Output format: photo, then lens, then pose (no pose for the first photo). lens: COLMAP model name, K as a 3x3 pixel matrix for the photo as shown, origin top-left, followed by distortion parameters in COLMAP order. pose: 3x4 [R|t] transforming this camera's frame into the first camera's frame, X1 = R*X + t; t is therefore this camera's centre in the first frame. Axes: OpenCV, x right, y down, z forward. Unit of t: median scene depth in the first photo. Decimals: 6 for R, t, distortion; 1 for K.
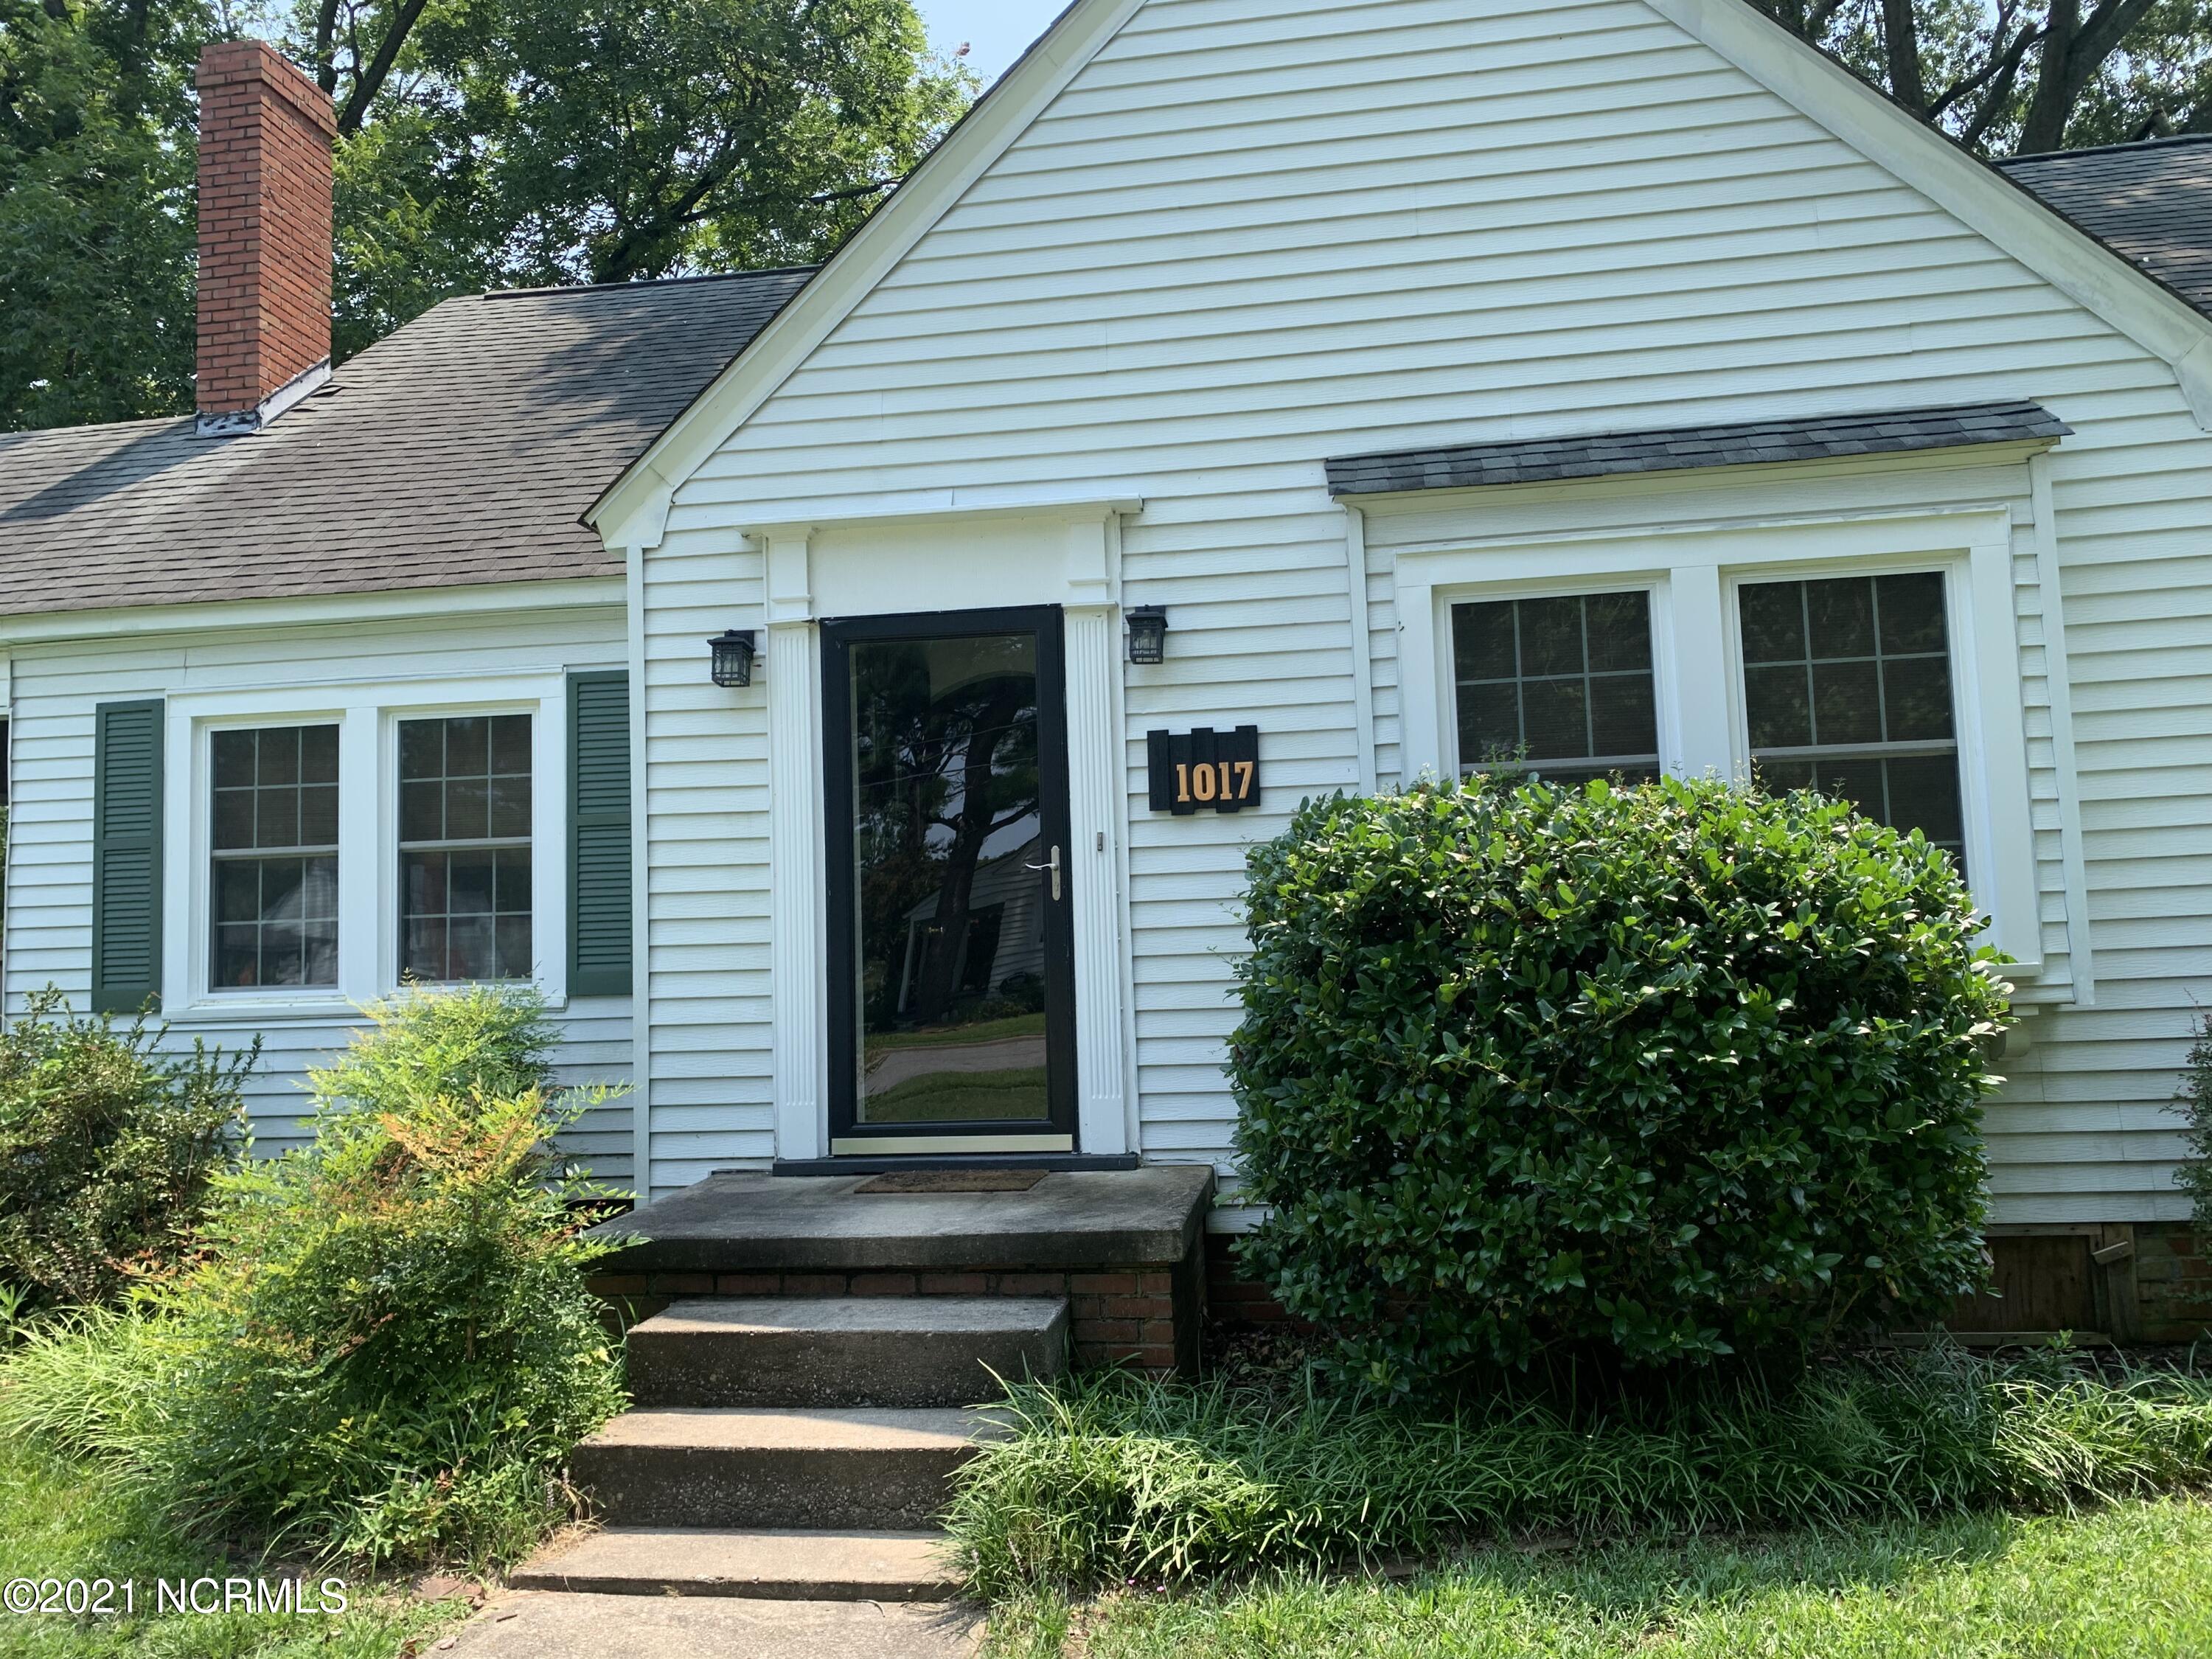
lens RADIAL K [[1710.2, 0, 1116.3], [0, 1710.2, 839.3], [0, 0, 1]] dist [-0.002459, -0.001149]
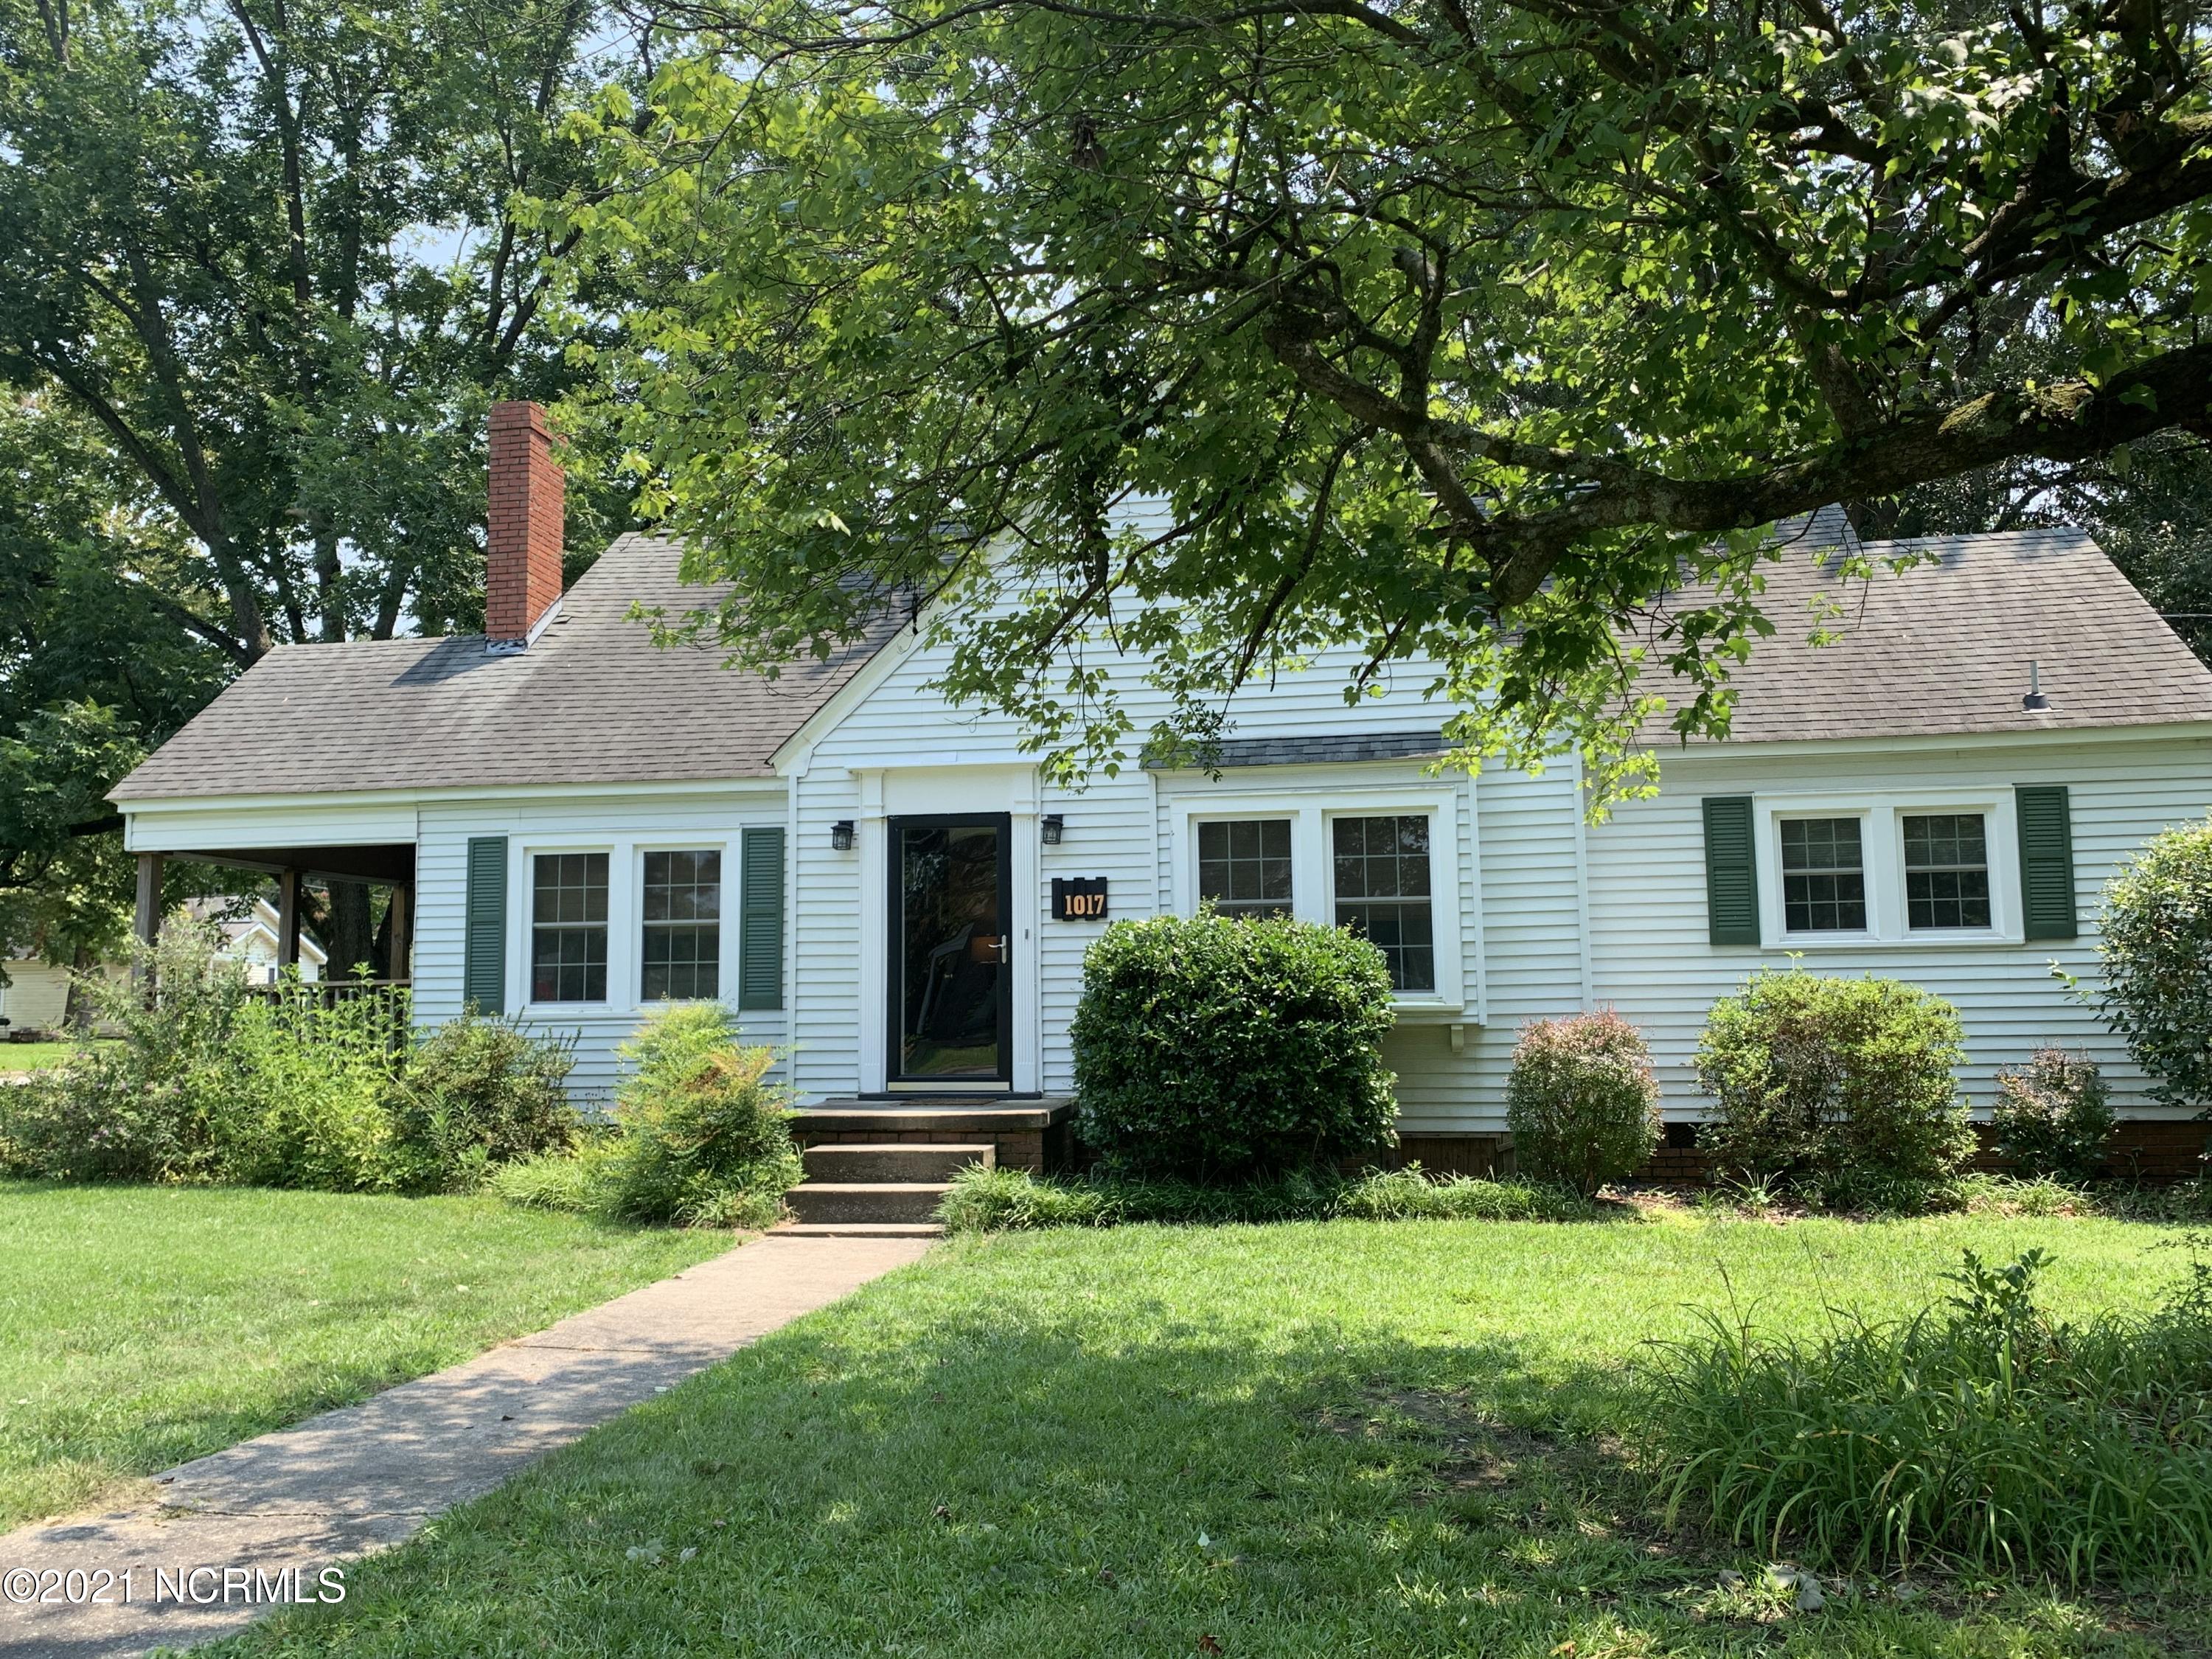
lens RADIAL K [[1859.0, 0, 1115.9], [0, 1859.0, 814.5], [0, 0, 1]] dist [0.013385, -0.008383]
pose [[0.999610, 0.016311, -0.022679, 0.138228], [-0.016989, 0.999406, -0.029995, -0.072849], [0.022176, 0.030369, 0.999293, -1.133654]]
